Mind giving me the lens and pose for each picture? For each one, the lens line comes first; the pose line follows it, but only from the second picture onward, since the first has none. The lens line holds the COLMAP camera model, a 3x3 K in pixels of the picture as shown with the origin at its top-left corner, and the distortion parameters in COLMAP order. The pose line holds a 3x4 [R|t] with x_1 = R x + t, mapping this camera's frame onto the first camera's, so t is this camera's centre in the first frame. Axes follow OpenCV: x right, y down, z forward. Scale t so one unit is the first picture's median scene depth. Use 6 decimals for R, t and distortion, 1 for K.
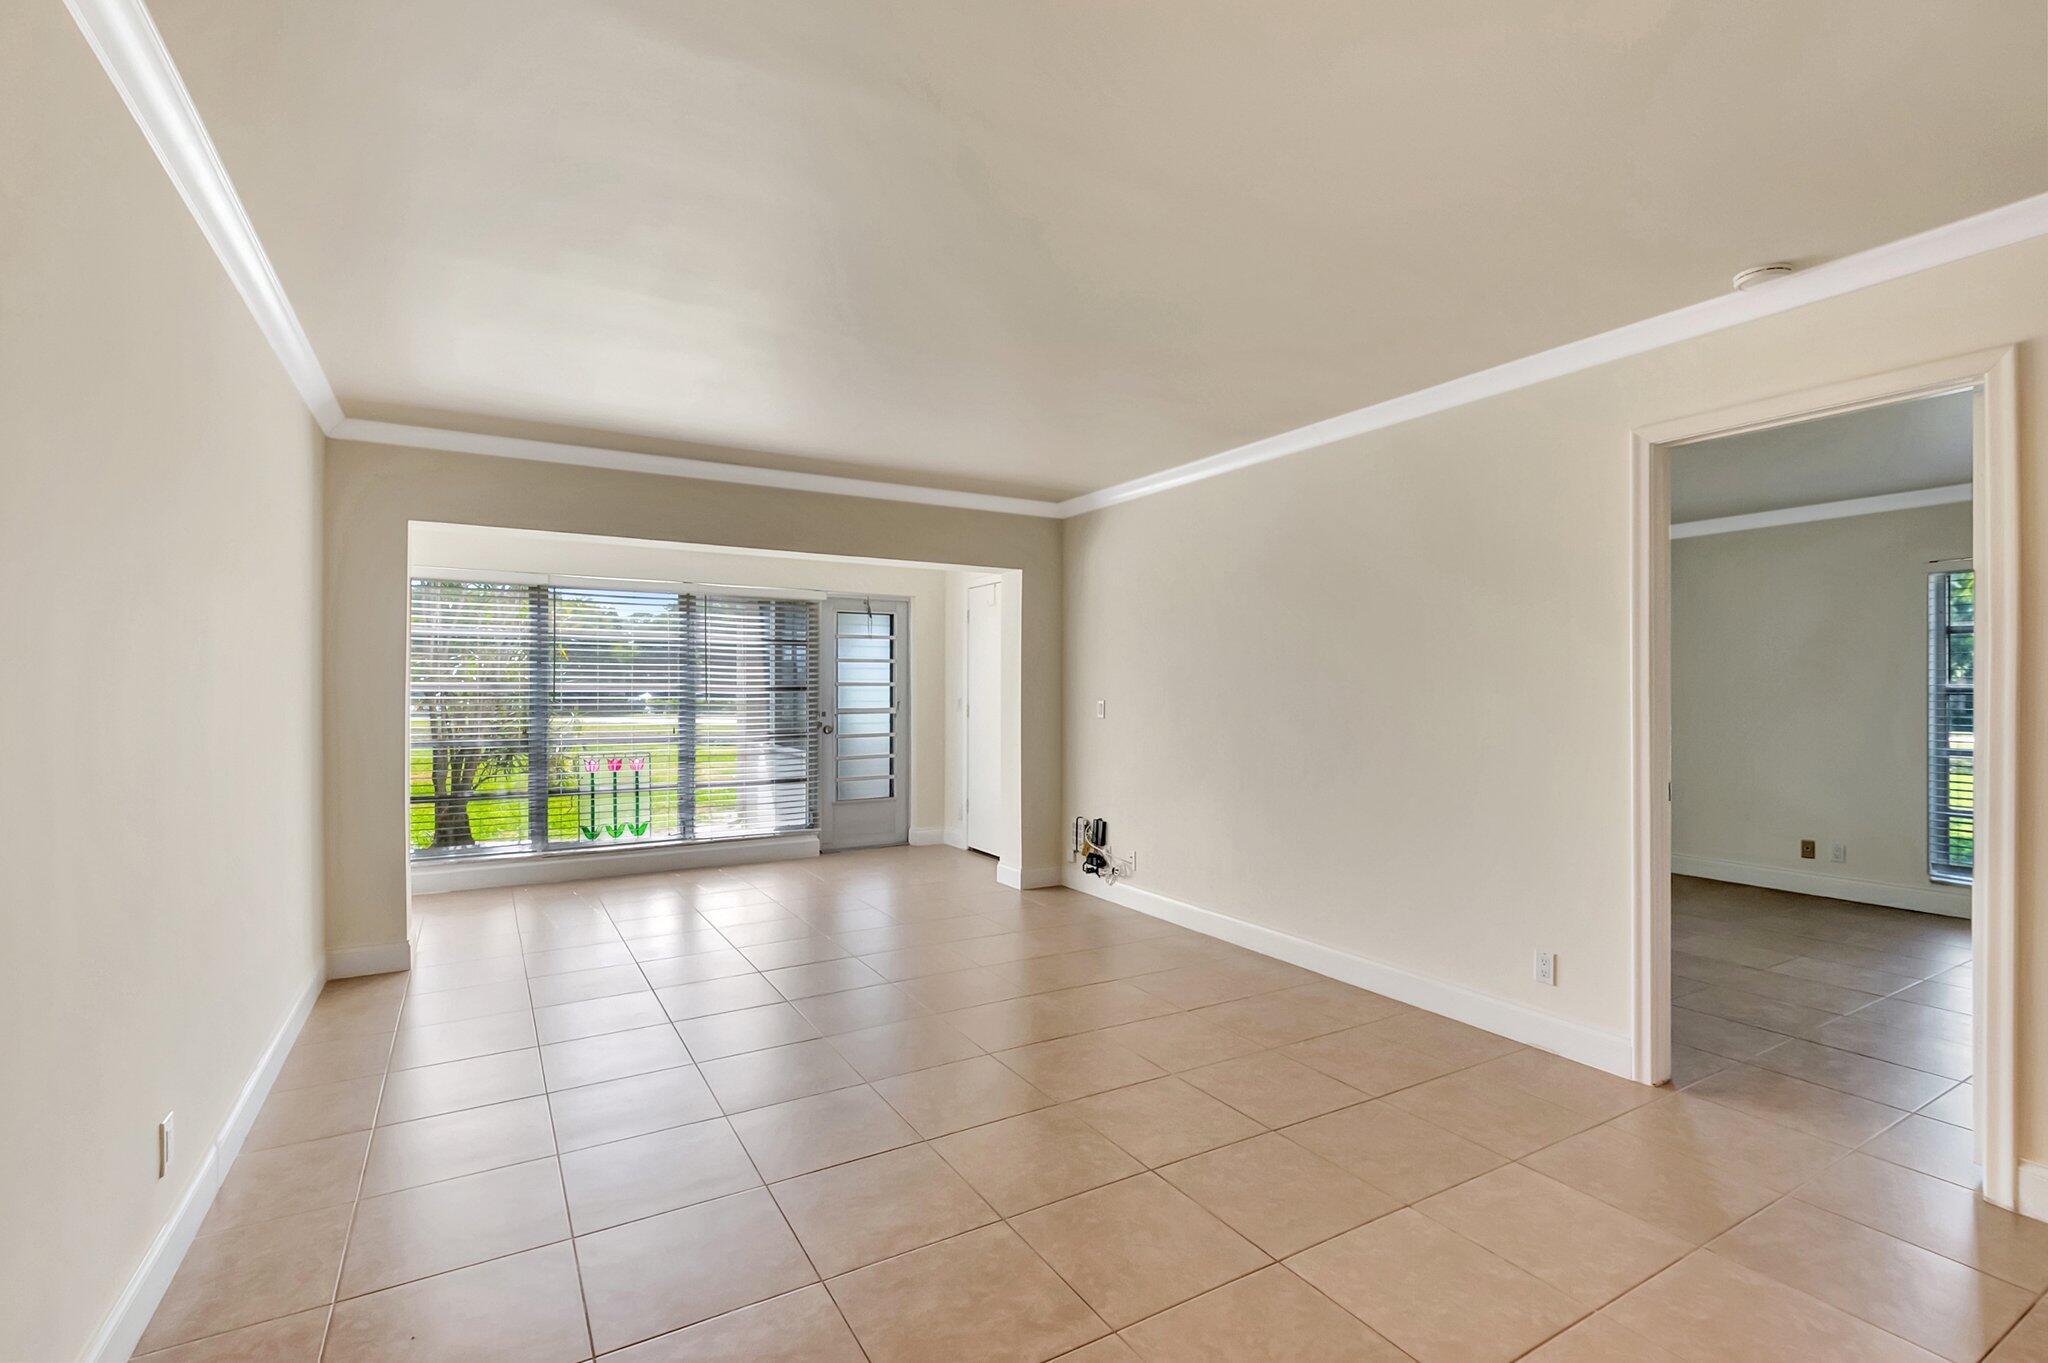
lens RADIAL K [[902.6, 0, 1003.9], [0, 902.6, 685.1], [0, 0, 1]] dist [0.002875, -0.003940]
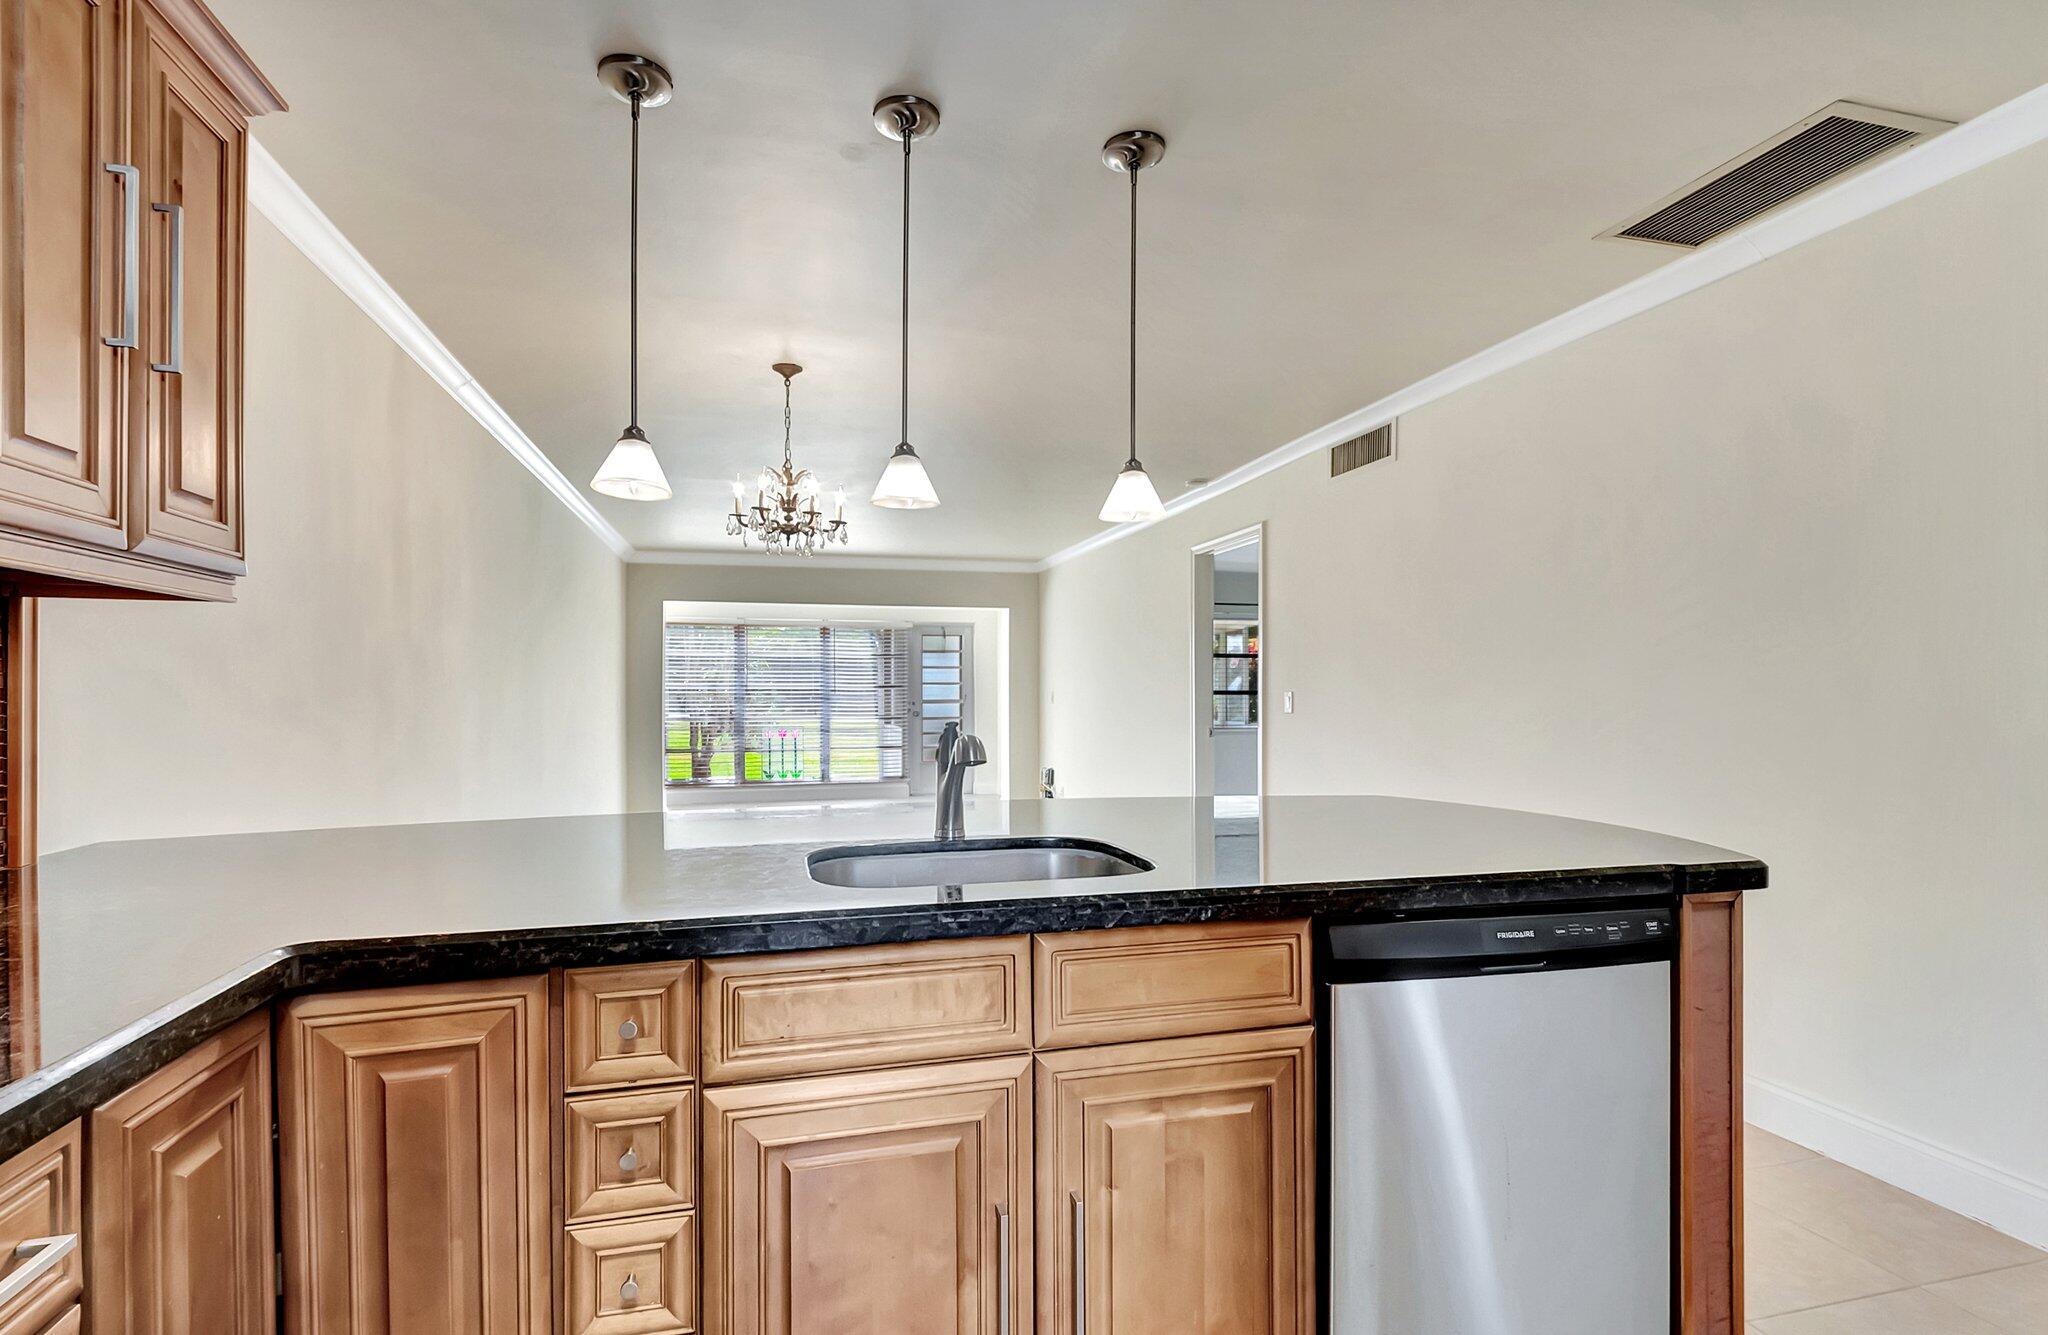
lens RADIAL K [[914.5, 0, 960.0], [0, 914.5, 696.1], [0, 0, 1]] dist [-0.001656, -0.000007]
pose [[0.951844, -0.002176, -0.306574, 0.376267], [0.004576, 0.999964, 0.007110, 0.010368], [0.306547, -0.008170, 0.951820, -0.465609]]
